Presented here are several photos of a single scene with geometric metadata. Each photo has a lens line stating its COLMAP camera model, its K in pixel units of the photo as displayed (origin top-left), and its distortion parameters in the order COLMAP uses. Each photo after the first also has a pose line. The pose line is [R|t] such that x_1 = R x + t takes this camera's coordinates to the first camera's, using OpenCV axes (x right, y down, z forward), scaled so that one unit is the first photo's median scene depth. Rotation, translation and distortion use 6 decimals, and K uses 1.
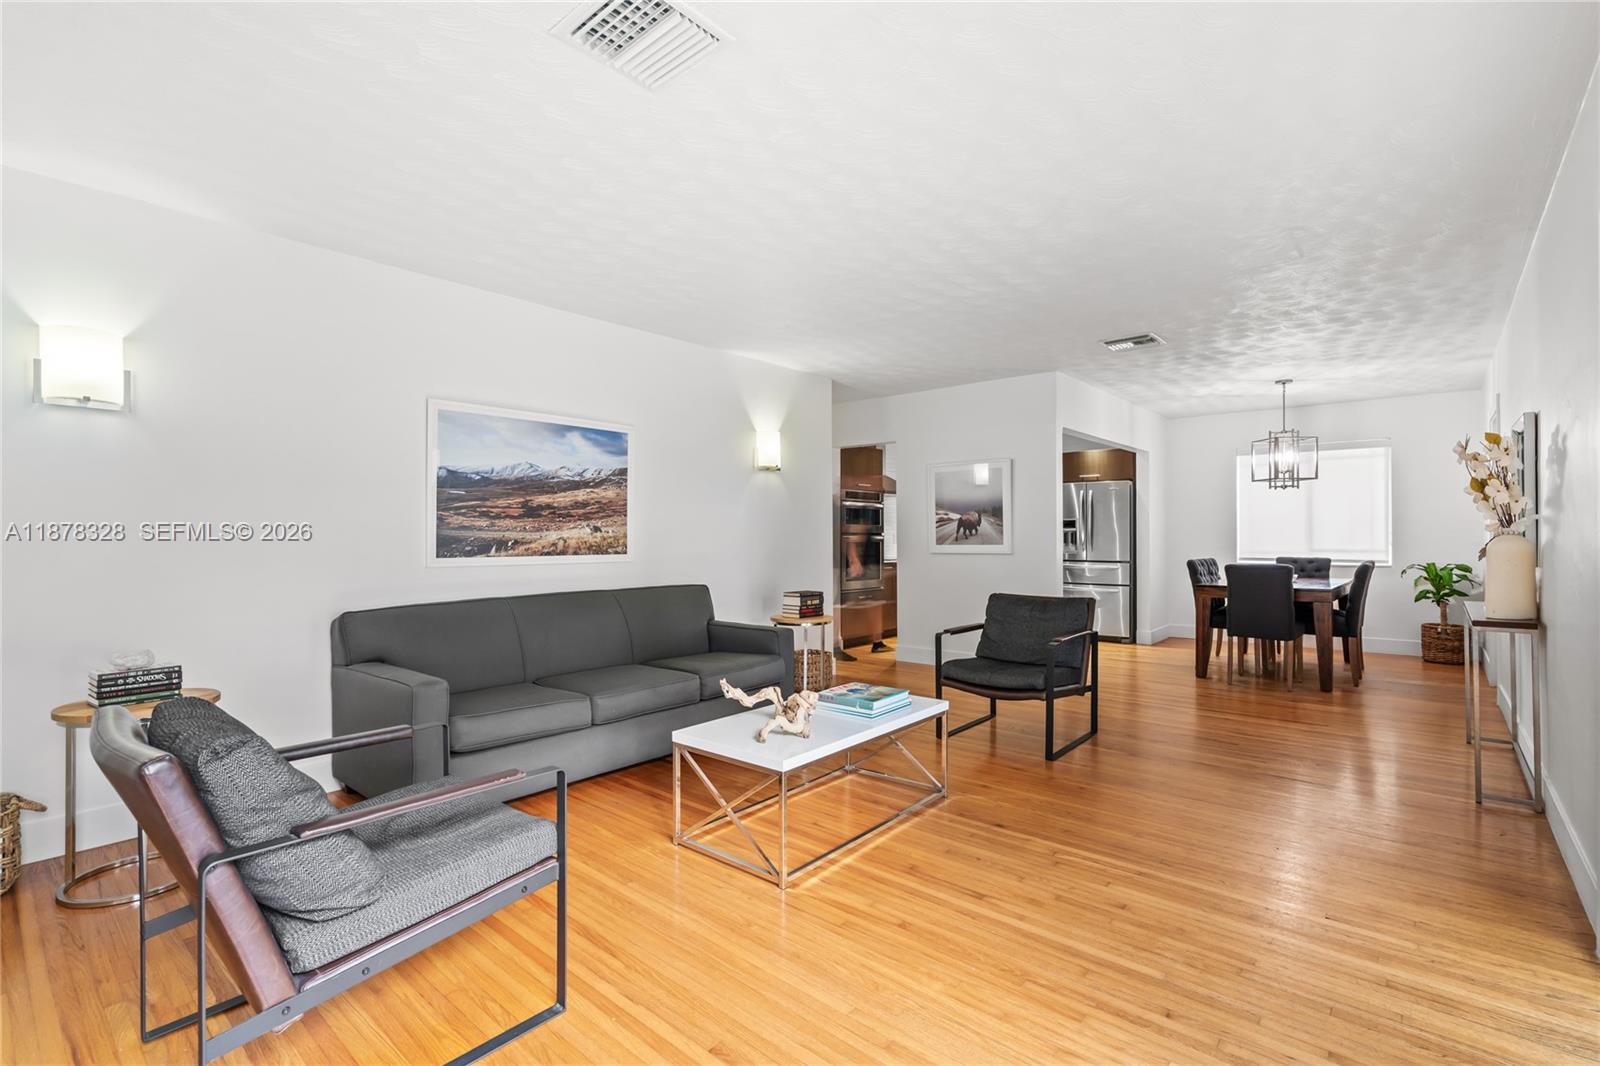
lens RADIAL K [[724.4, 0, 806.9], [0, 724.4, 536.0], [0, 0, 1]] dist [-0.006311, 0.002688]
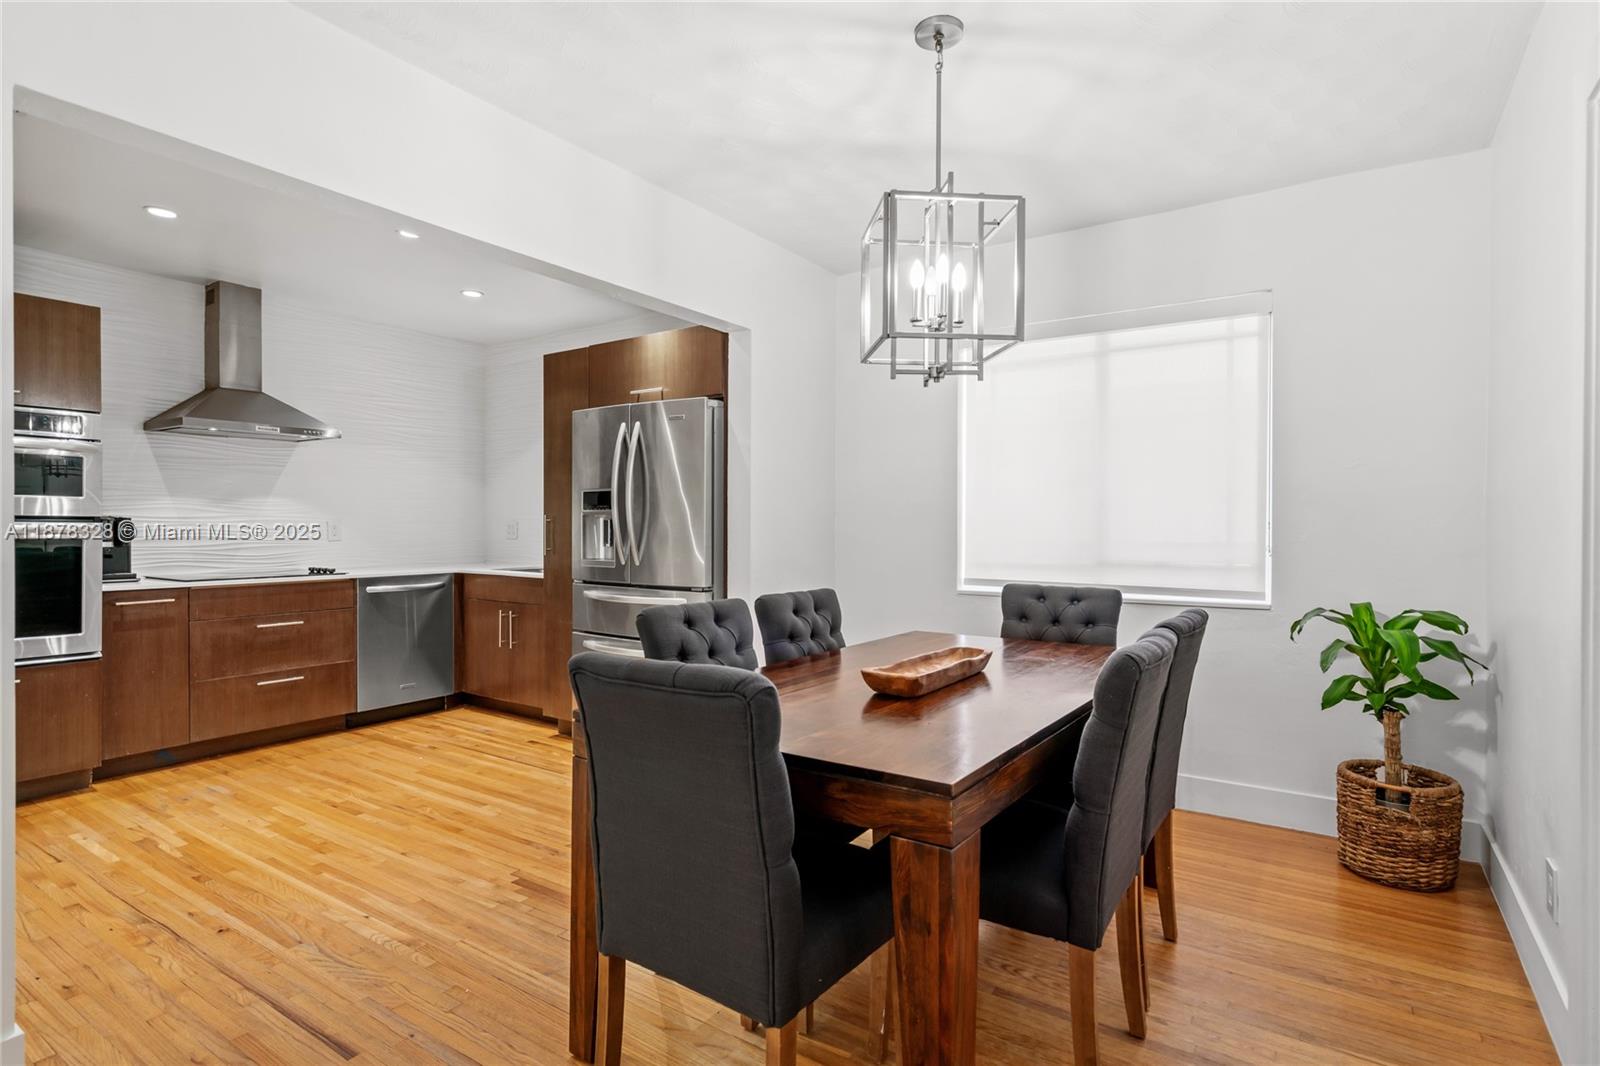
lens RADIAL K [[821.2, 0, 800.1], [0, 821.2, 526.2], [0, 0, 1]] dist [-0.003097, 0.006277]
pose [[0.993007, 0.002679, 0.118029, 0.522762], [-0.003363, 0.999979, 0.005589, -0.004791], [-0.118012, -0.005947, 0.992994, 0.609800]]
